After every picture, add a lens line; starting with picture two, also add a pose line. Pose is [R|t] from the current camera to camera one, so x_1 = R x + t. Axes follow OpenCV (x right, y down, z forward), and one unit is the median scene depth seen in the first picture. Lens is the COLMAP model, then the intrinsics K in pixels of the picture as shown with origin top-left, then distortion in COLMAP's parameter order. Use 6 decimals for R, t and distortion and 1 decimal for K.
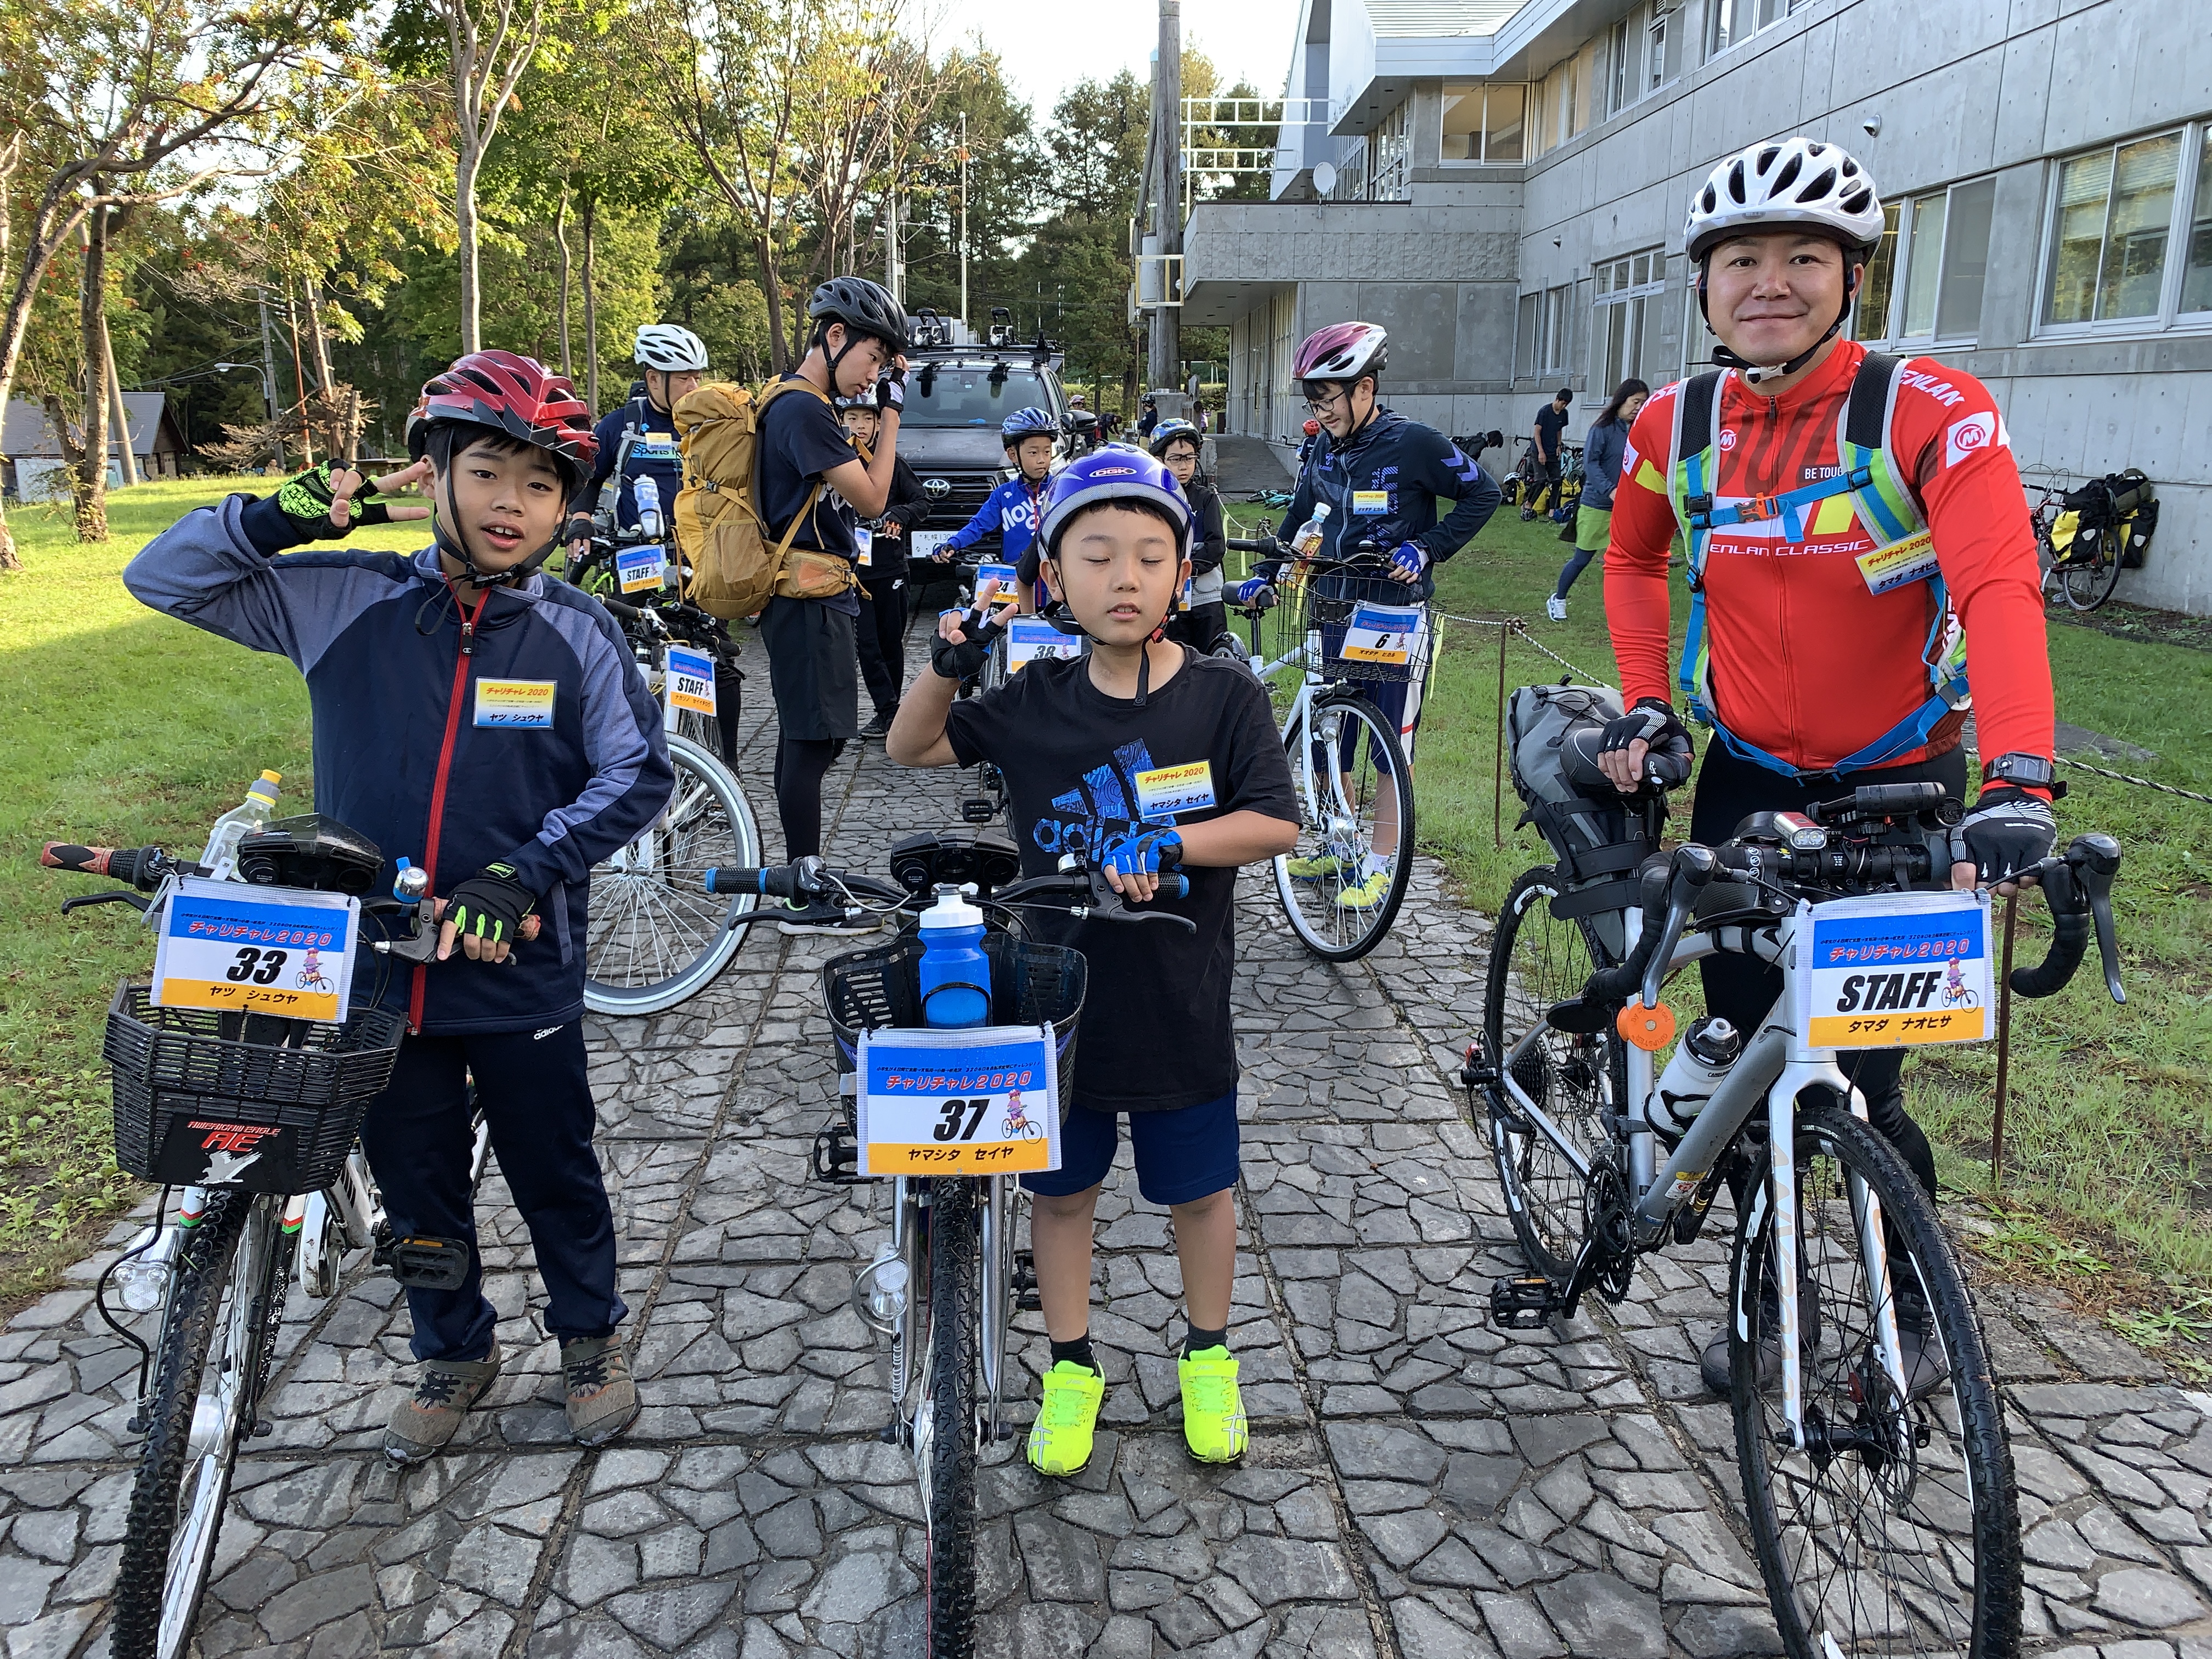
lens RADIAL K [[1706.2, 0, 1106.9], [0, 1706.2, 806.2], [0, 0, 1]] dist [0.004314, -0.003985]
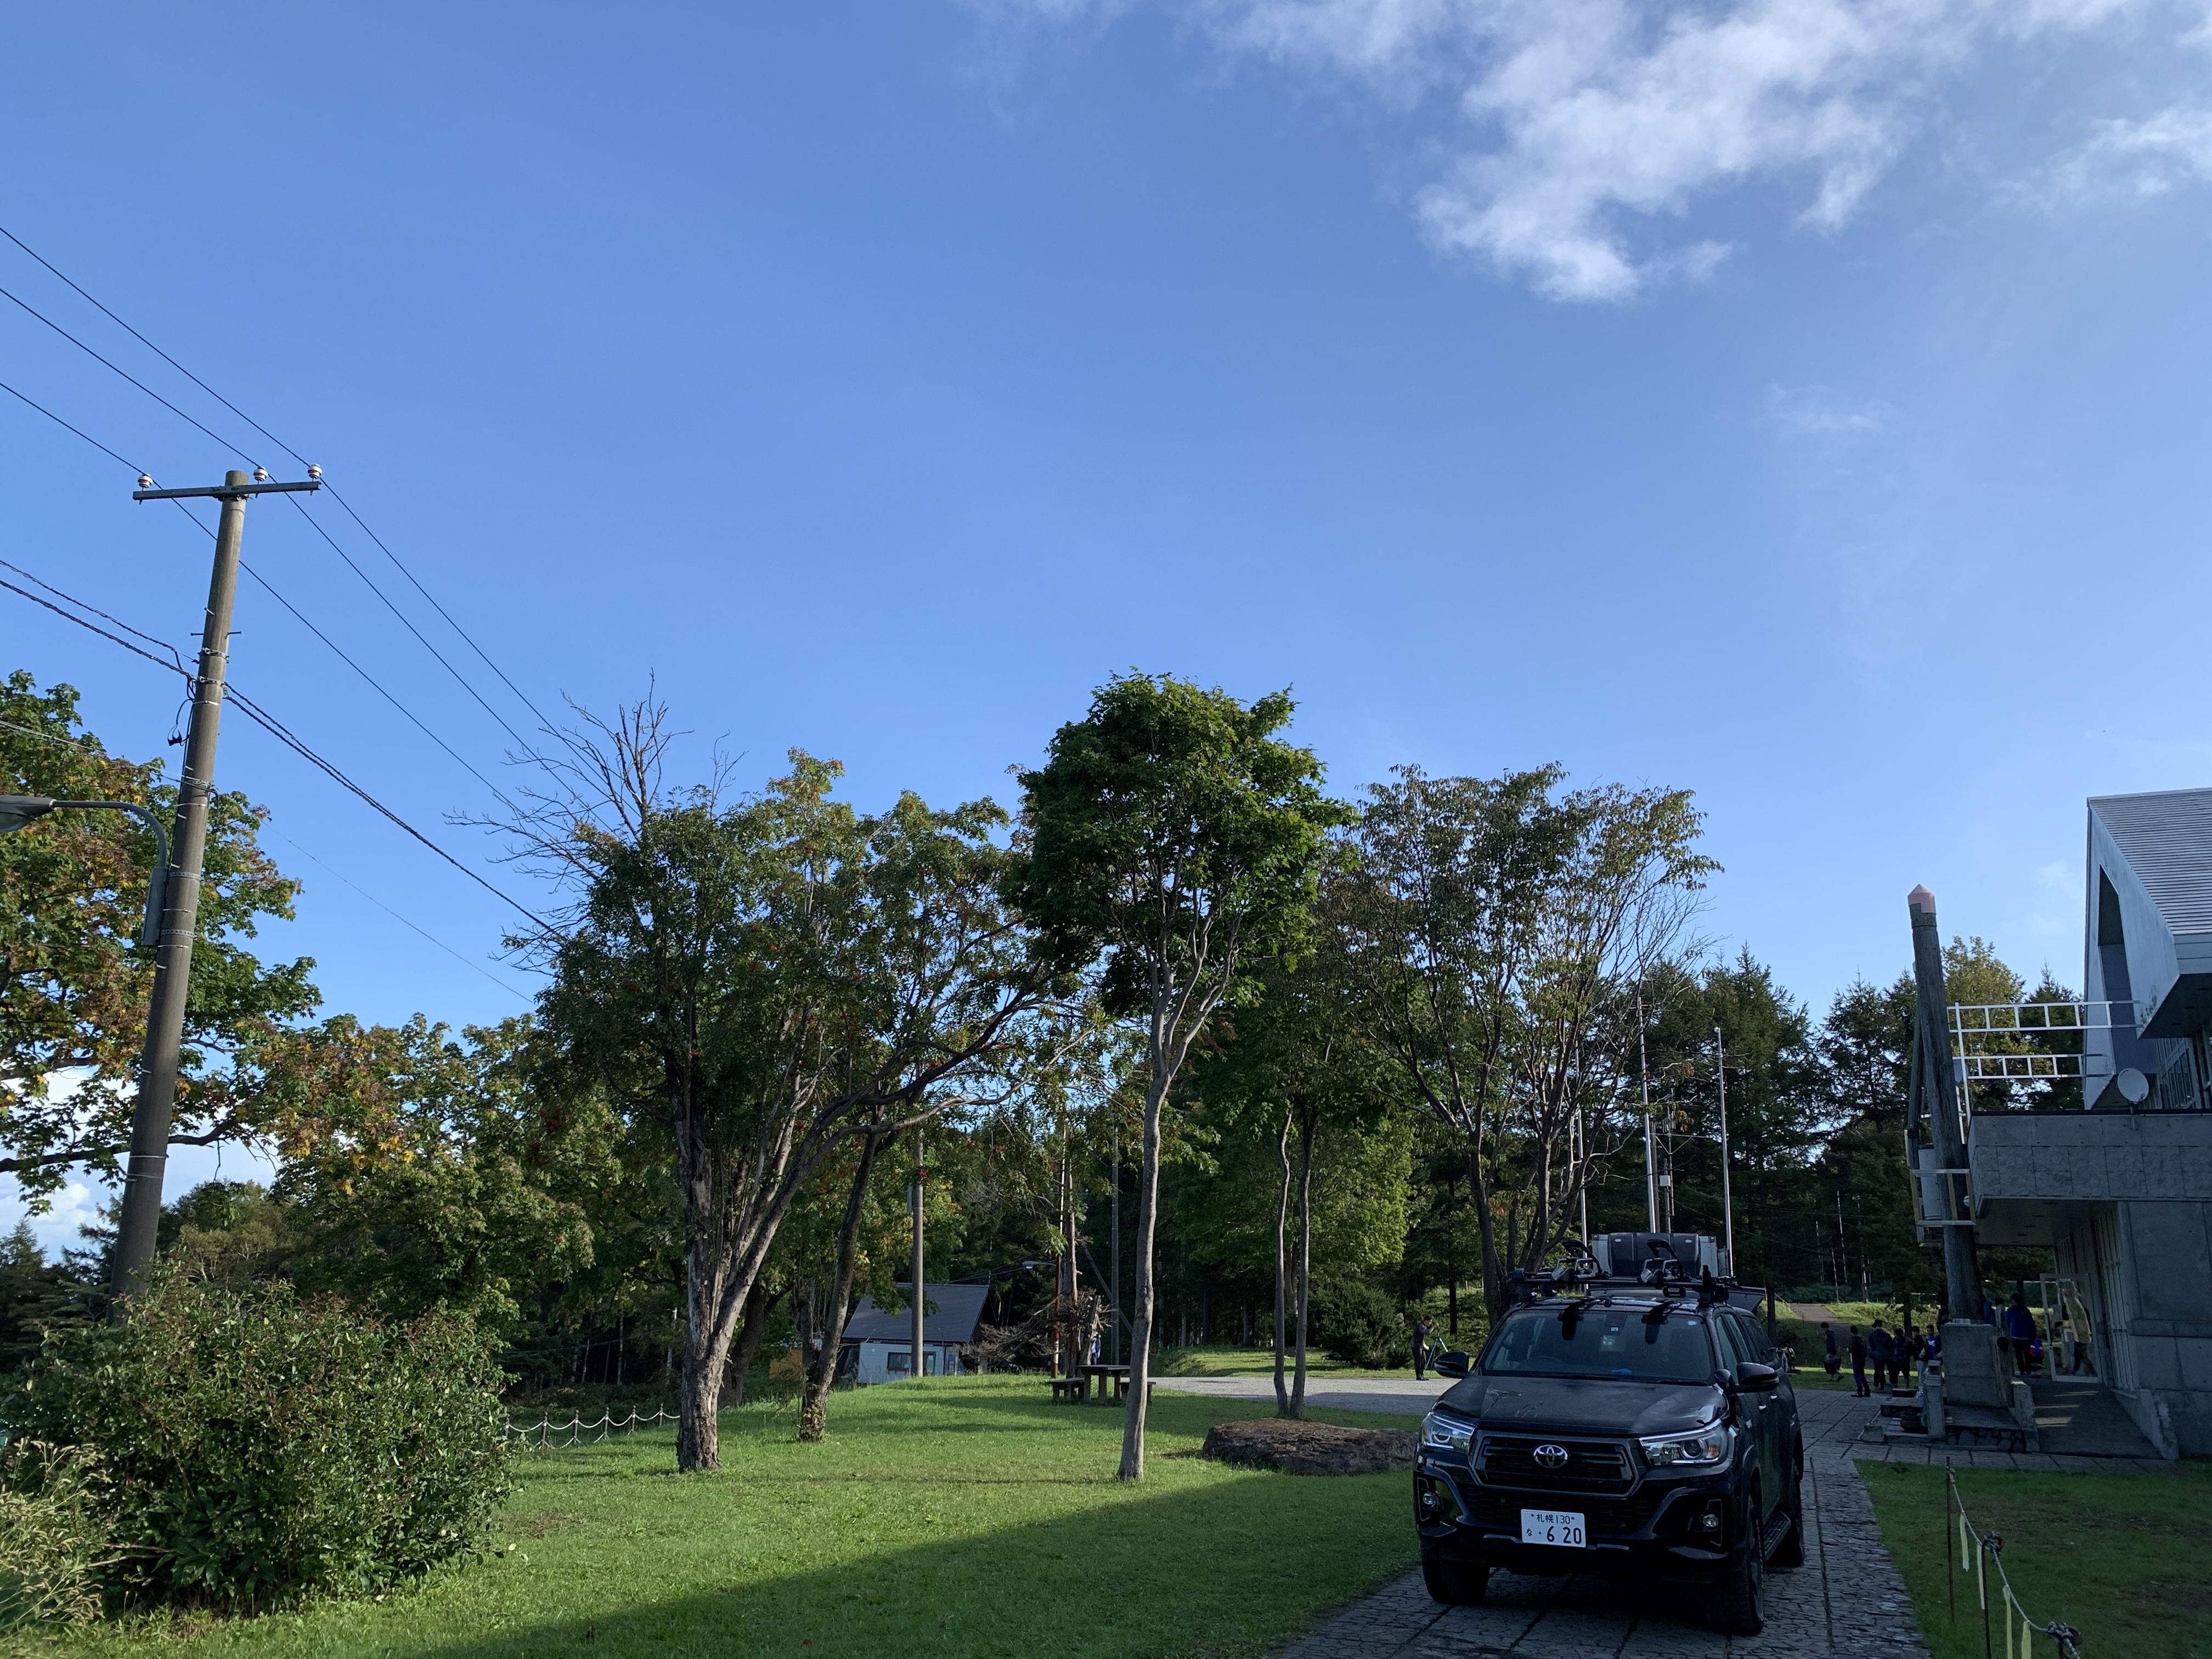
lens RADIAL K [[1697.9, 0, 1106.7], [0, 1697.9, 801.5], [0, 0, 1]] dist [0.072157, -0.108105]
pose [[0.908268, -0.090060, -0.408580, 0.039928], [-0.125445, 0.873010, -0.471293, -0.024102], [0.399139, 0.479315, 0.781630, 0.057534]]
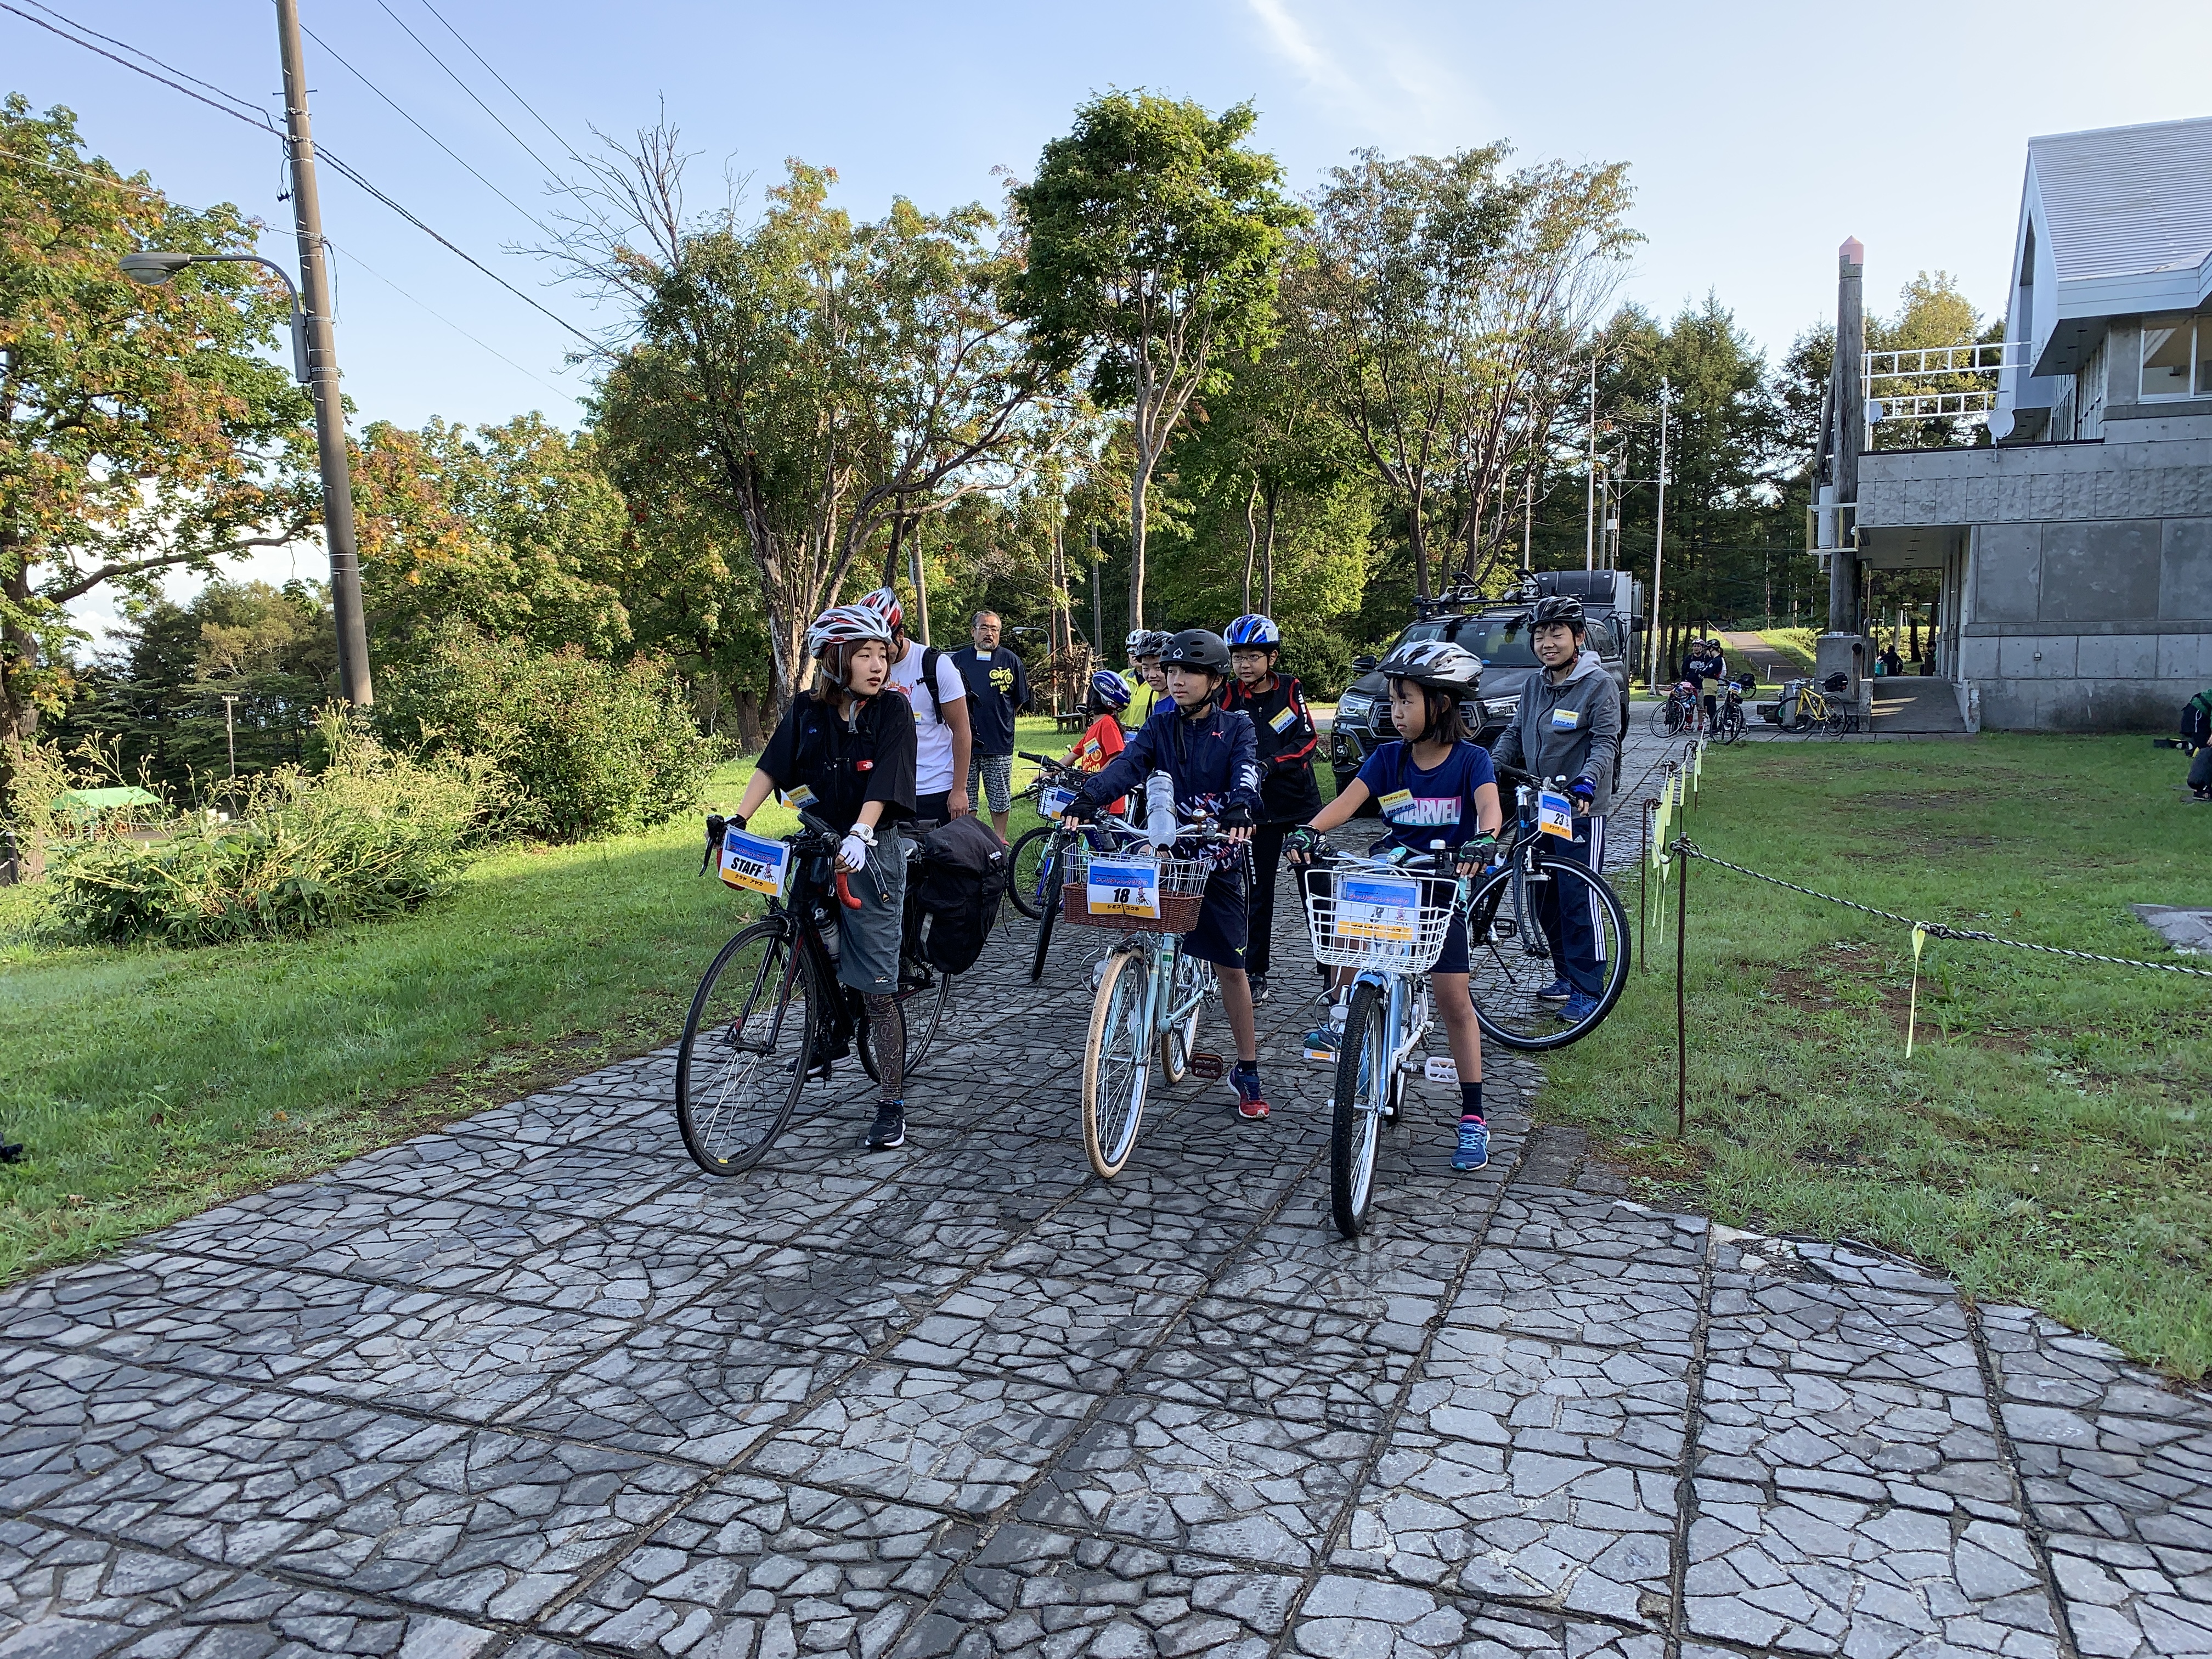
lens RADIAL K [[1677.0, 0, 1101.3], [0, 1677.0, 823.9], [0, 0, 1]] dist [0.012849, -0.013128]
pose [[0.912023, 0.030939, -0.408971, 0.098206], [-0.084084, 0.990075, -0.112611, 0.023970], [0.401428, 0.137091, 0.905573, -0.092715]]
